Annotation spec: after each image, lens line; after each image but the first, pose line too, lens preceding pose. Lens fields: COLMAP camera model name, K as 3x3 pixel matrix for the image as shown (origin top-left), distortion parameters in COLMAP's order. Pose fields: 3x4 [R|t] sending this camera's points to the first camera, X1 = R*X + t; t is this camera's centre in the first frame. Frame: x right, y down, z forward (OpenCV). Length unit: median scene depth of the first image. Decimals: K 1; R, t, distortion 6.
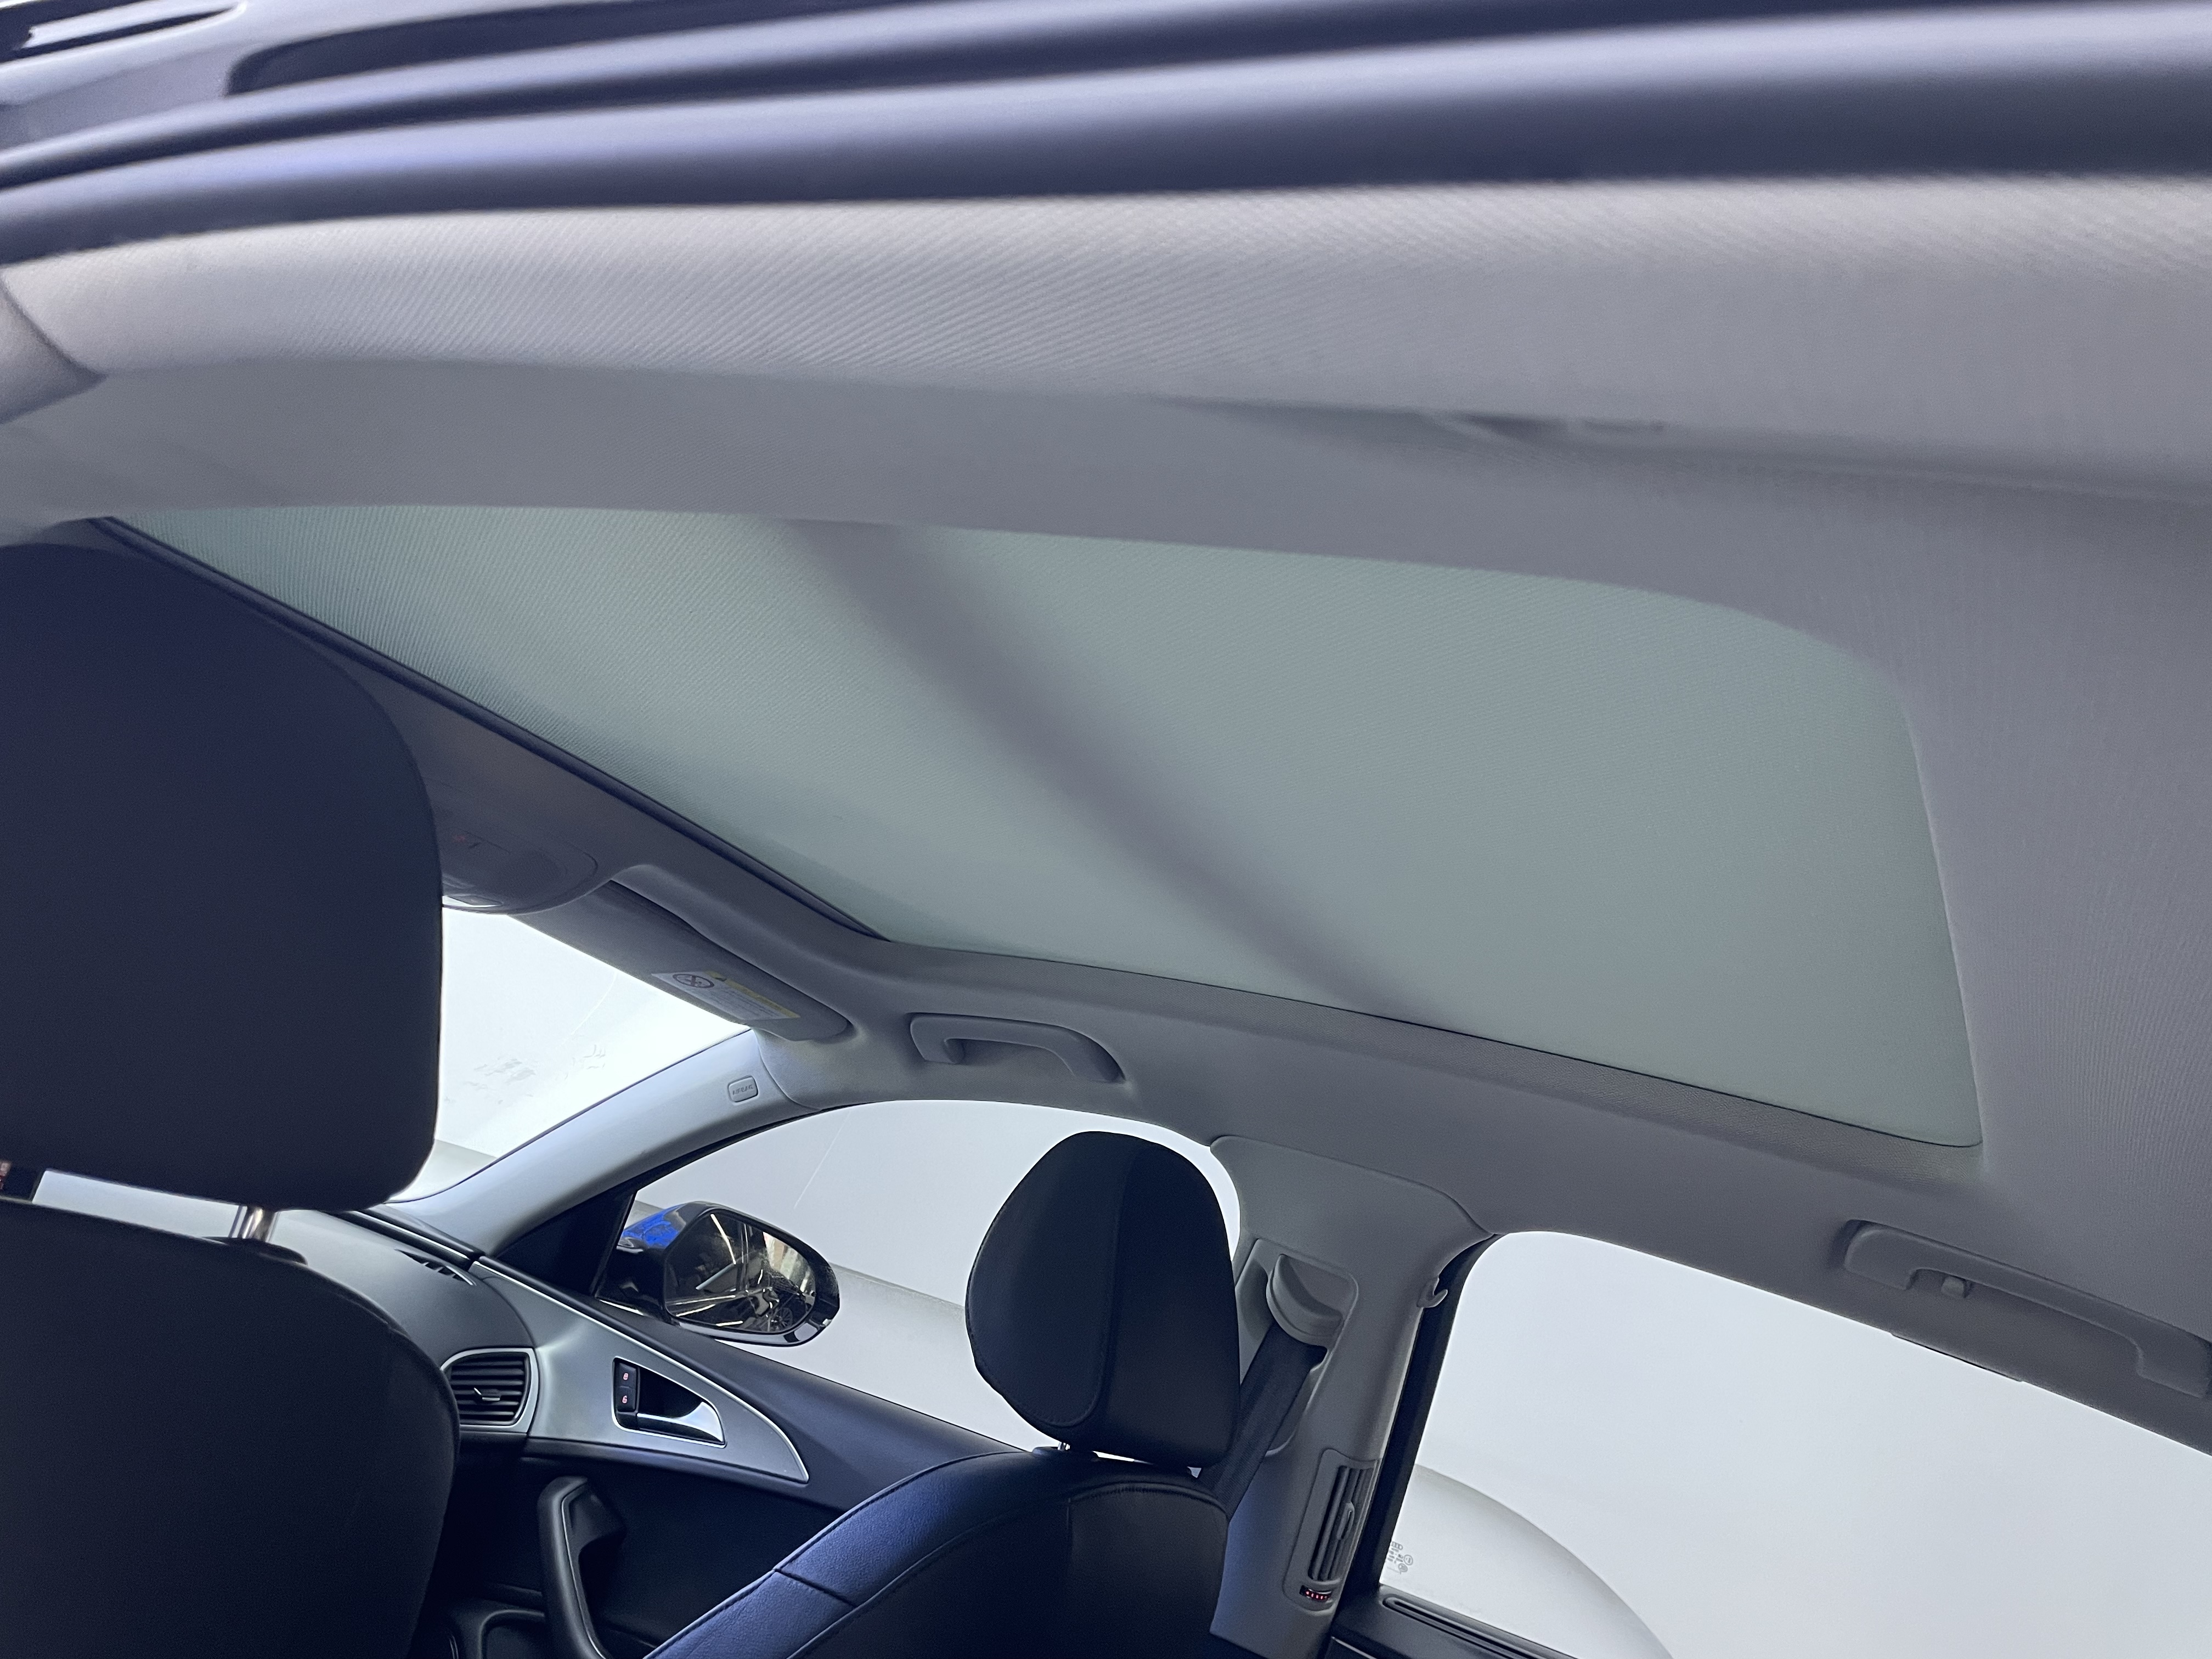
lens RADIAL K [[1672.1, 0, 1113.9], [0, 1672.1, 852.1], [0, 0, 1]] dist [0.084660, -0.121742]
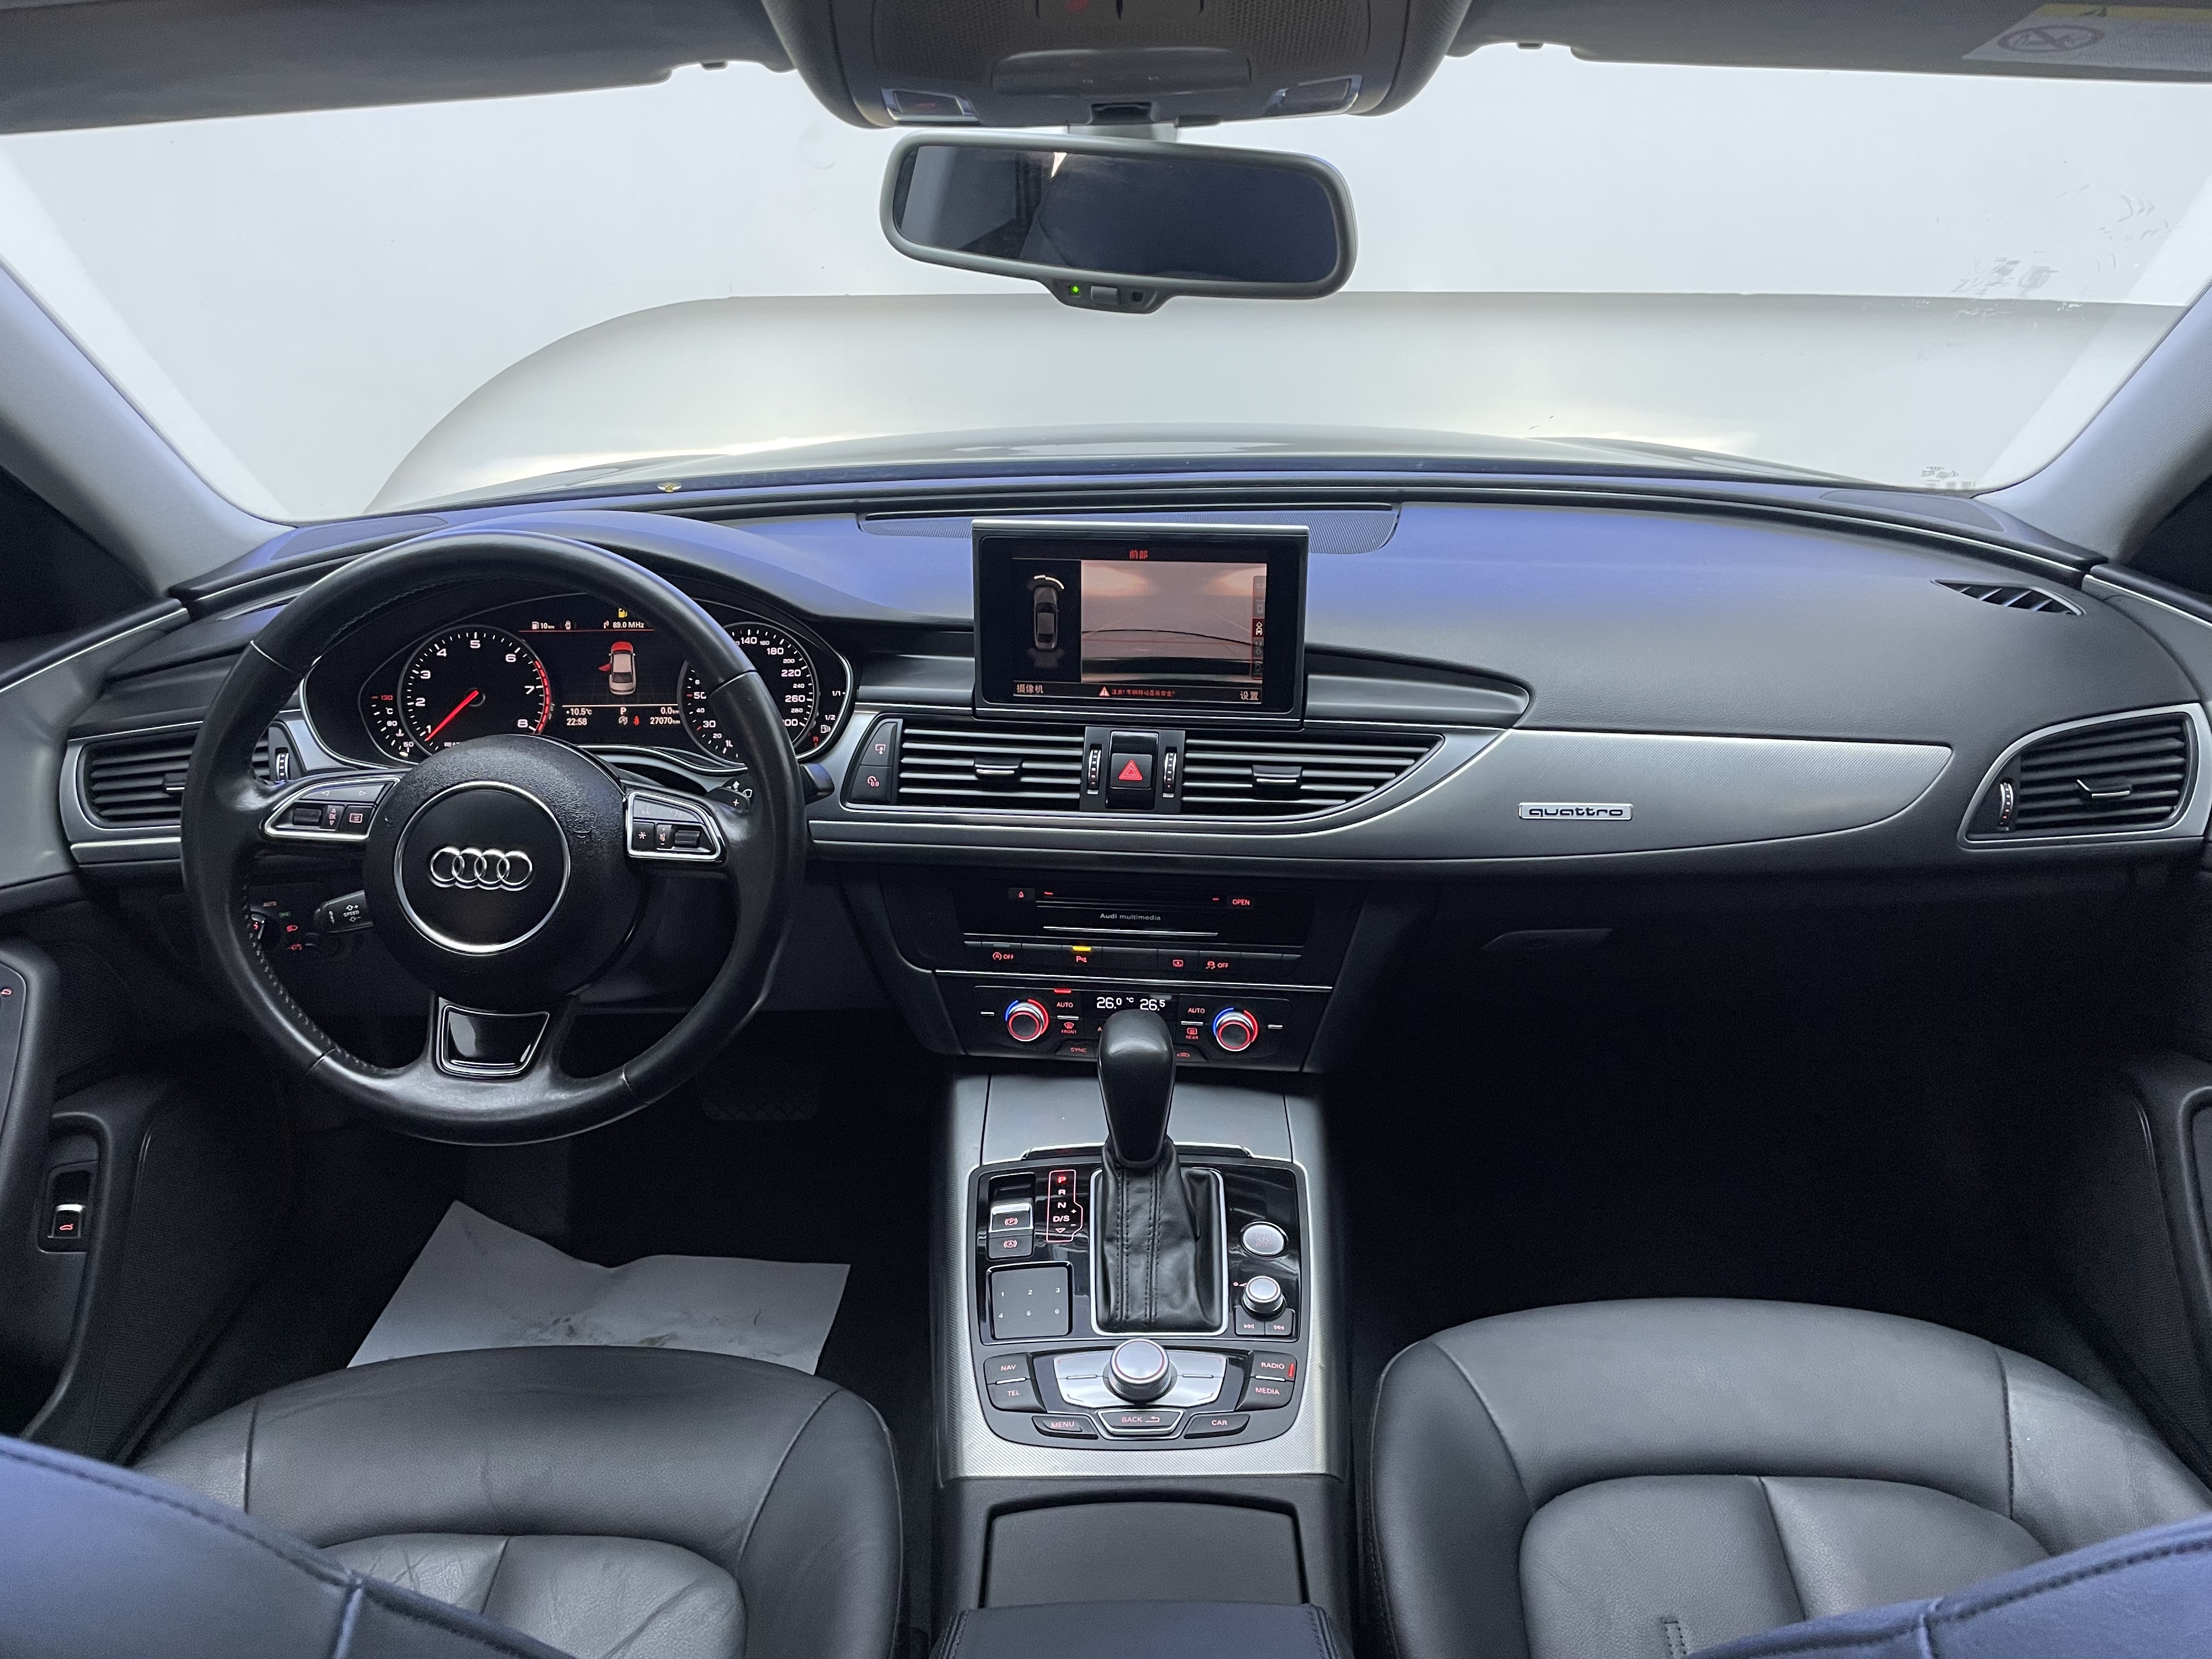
lens RADIAL K [[1672.1, 0, 1111.6], [0, 1672.1, 827.4], [0, 0, 1]] dist [0.084660, -0.121742]
pose [[0.439071, 0.025749, -0.898083, 0.034298], [0.371729, 0.904813, 0.207679, 0.063594], [0.817945, -0.425029, 0.387705, 0.436519]]
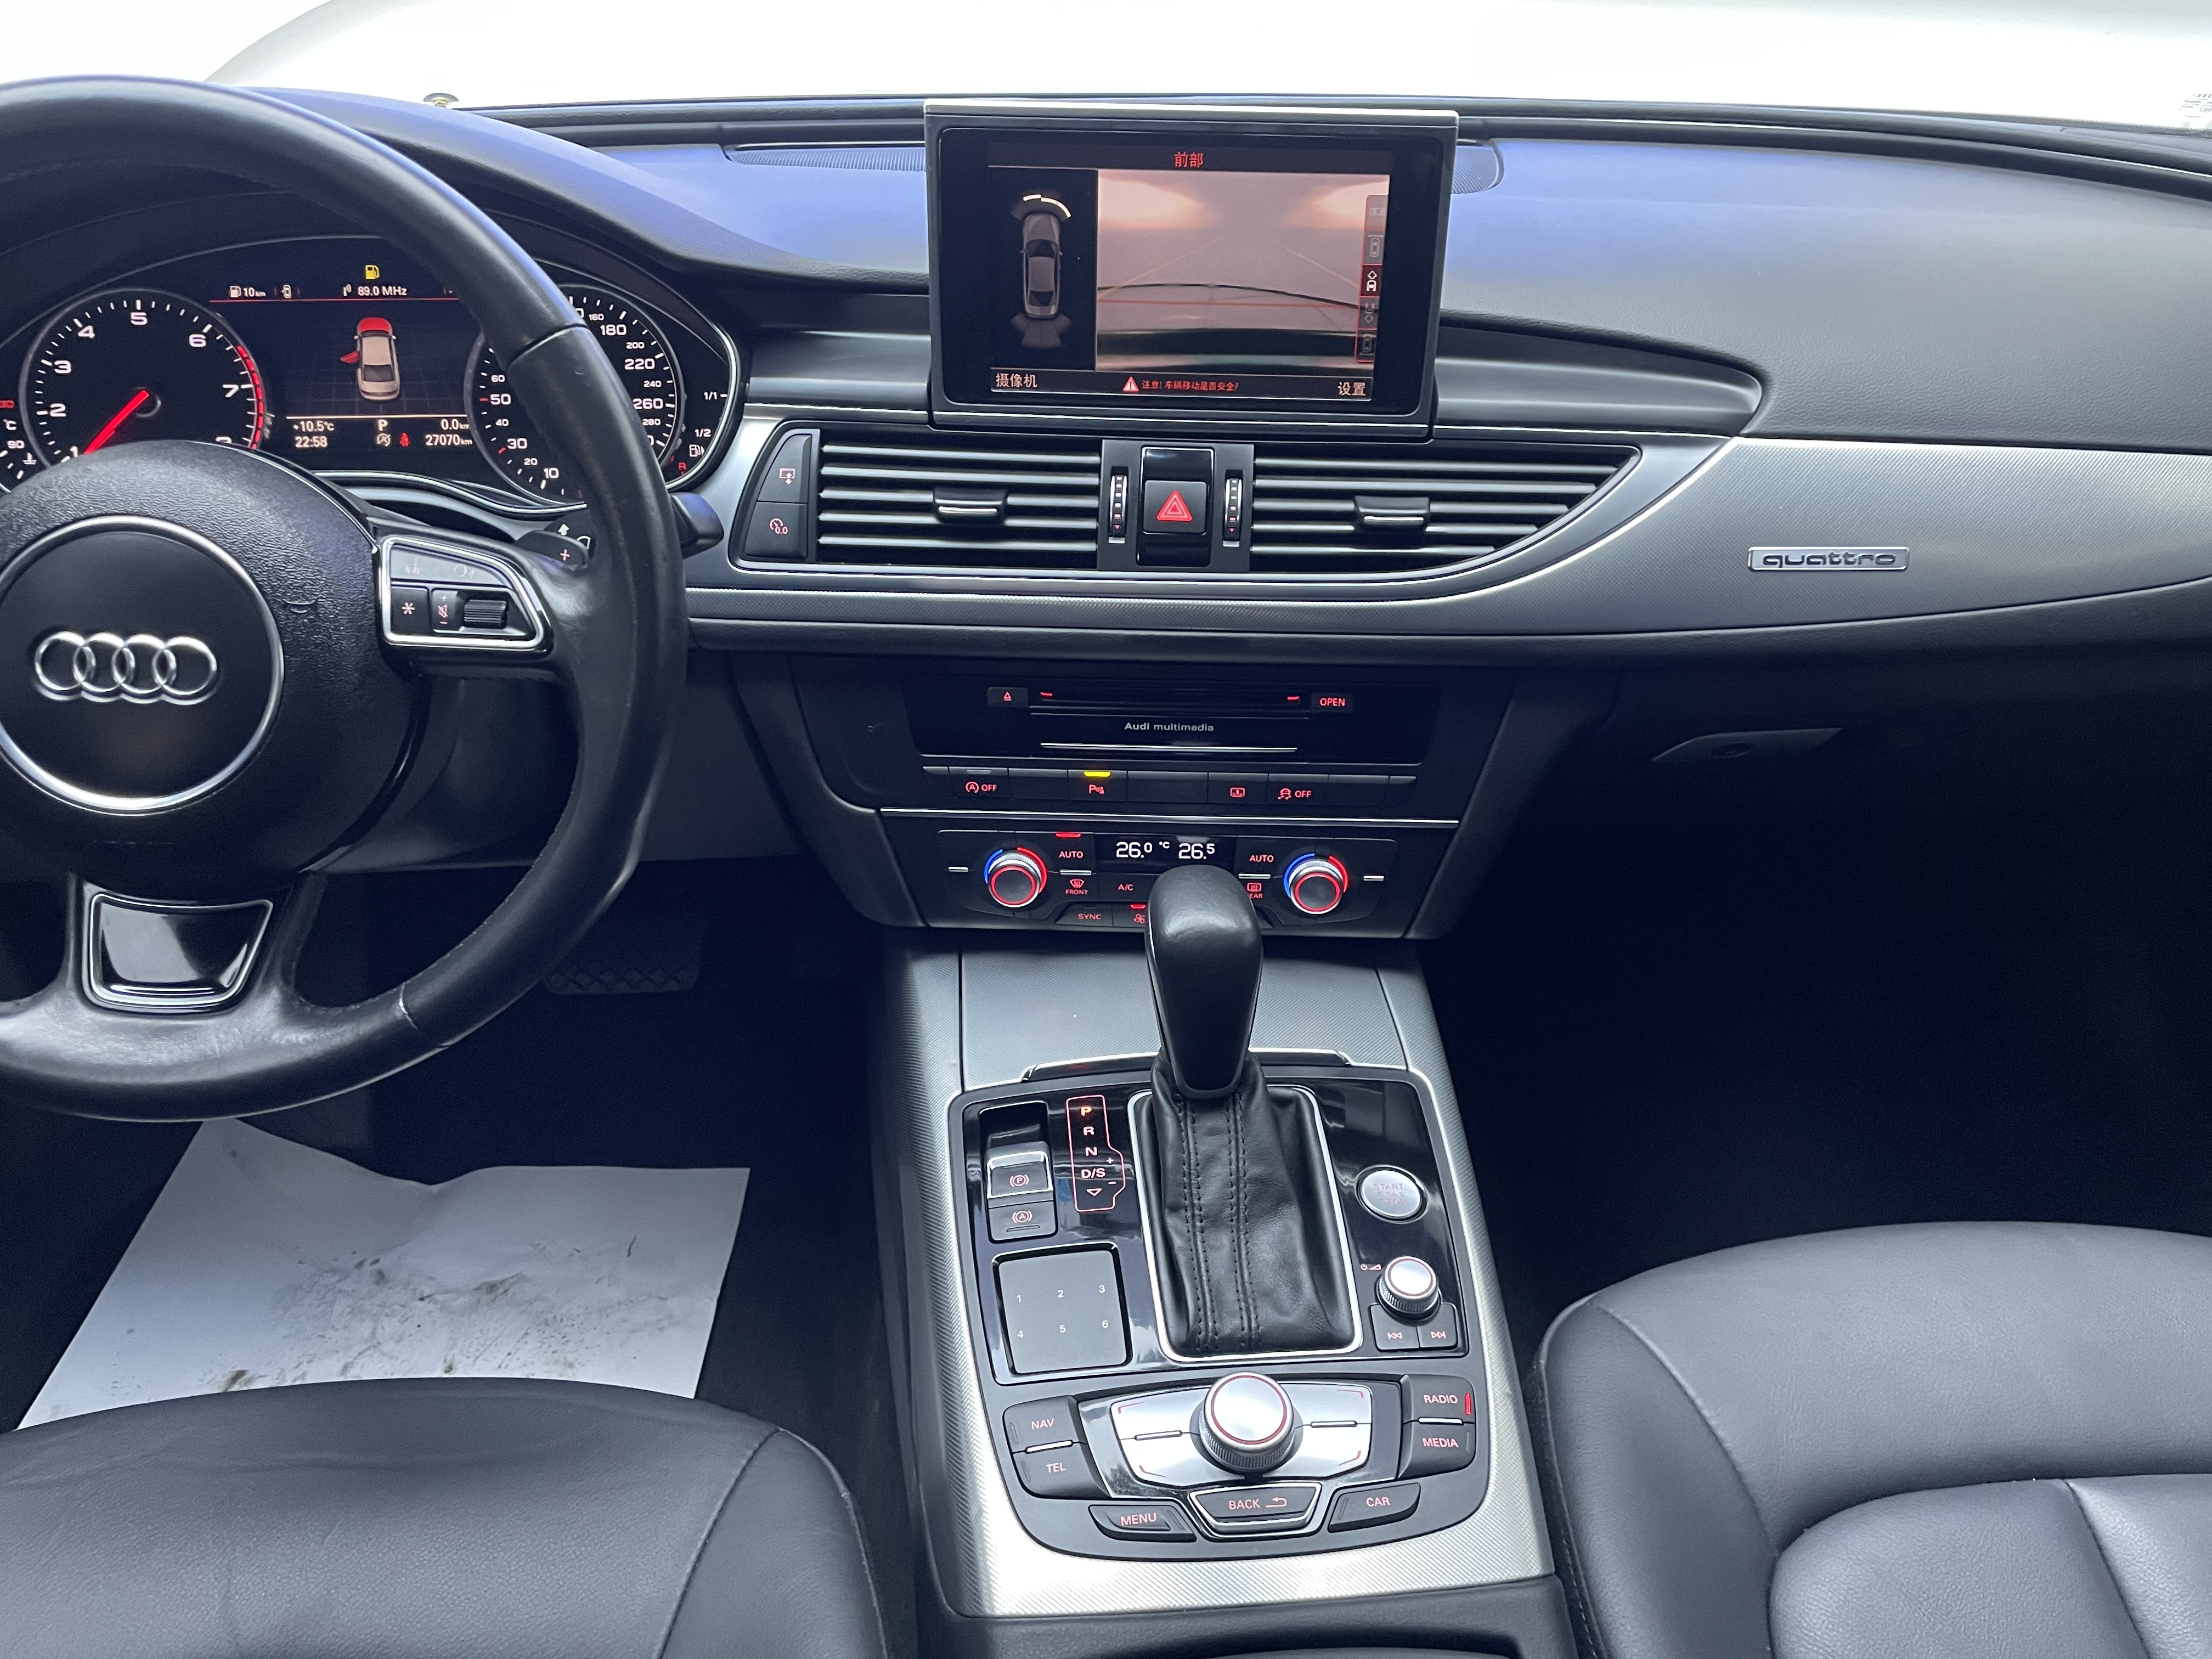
lens RADIAL K [[1672.1, 0, 1125.2], [0, 1672.1, 823.4], [0, 0, 1]] dist [0.084660, -0.121742]
pose [[0.523829, 0.123979, -0.842753, -0.168204], [0.361392, 0.863554, 0.351669, 0.093716], [0.771362, -0.488779, 0.407550, 0.475809]]
